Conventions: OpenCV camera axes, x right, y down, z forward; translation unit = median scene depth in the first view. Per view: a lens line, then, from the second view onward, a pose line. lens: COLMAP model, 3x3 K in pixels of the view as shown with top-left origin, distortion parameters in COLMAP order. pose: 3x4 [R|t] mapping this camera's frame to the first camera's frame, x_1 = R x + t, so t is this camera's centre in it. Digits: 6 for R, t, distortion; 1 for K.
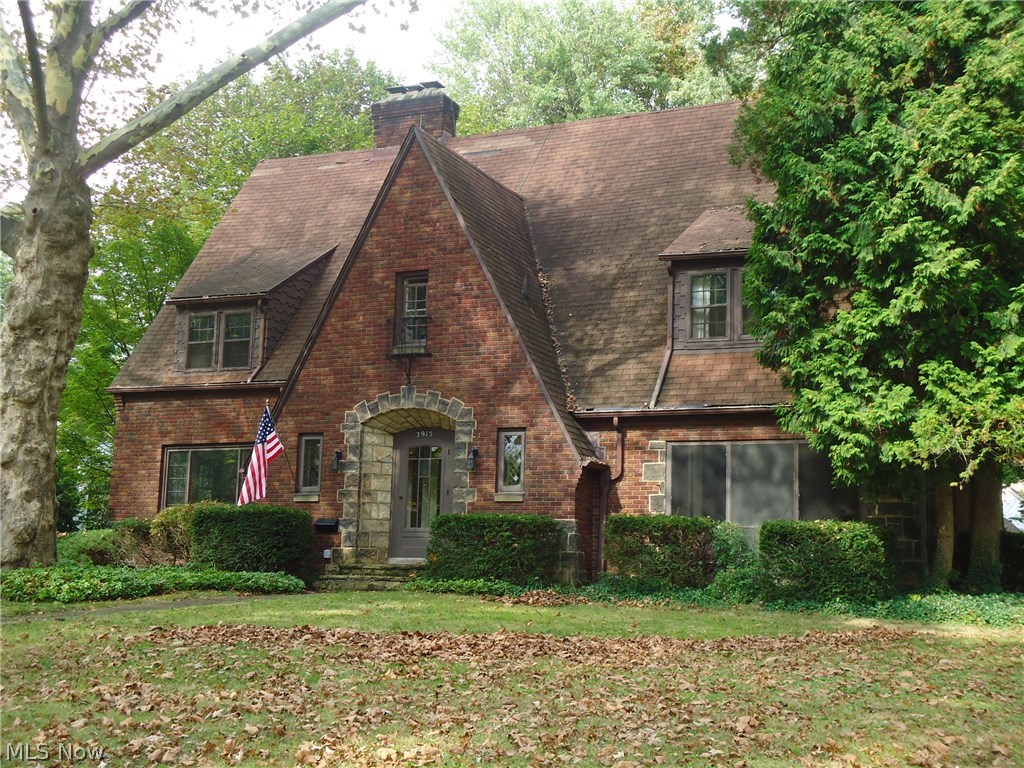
lens RADIAL K [[1152.7, 0, 511.8], [0, 1152.7, 387.4], [0, 0, 1]] dist [0.059966, 0.000000]
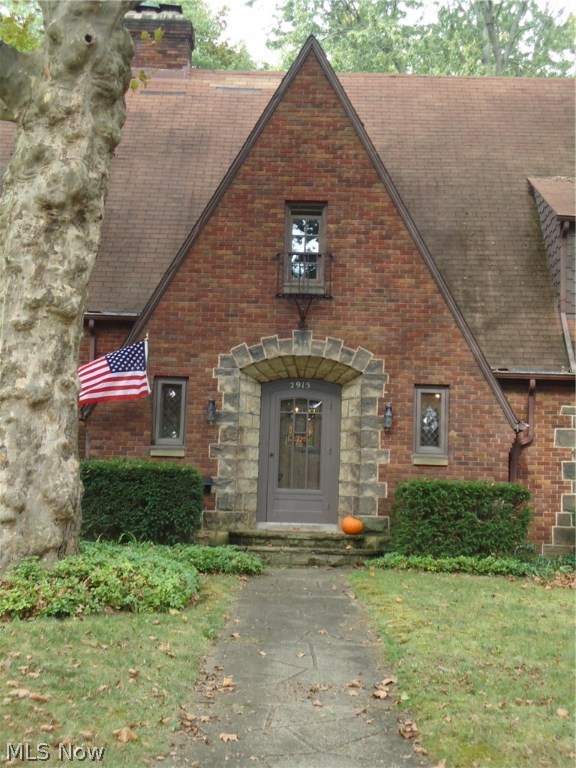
lens RADIAL K [[982.1, 0, 288.2], [0, 982.1, 380.3], [0, 0, 1]] dist [0.052784, 0.000000]
pose [[0.926102, 0.055109, 0.373228, -0.398936], [-0.067463, 0.997519, 0.020109, 0.023800], [-0.371193, -0.043802, 0.927522, 0.318452]]
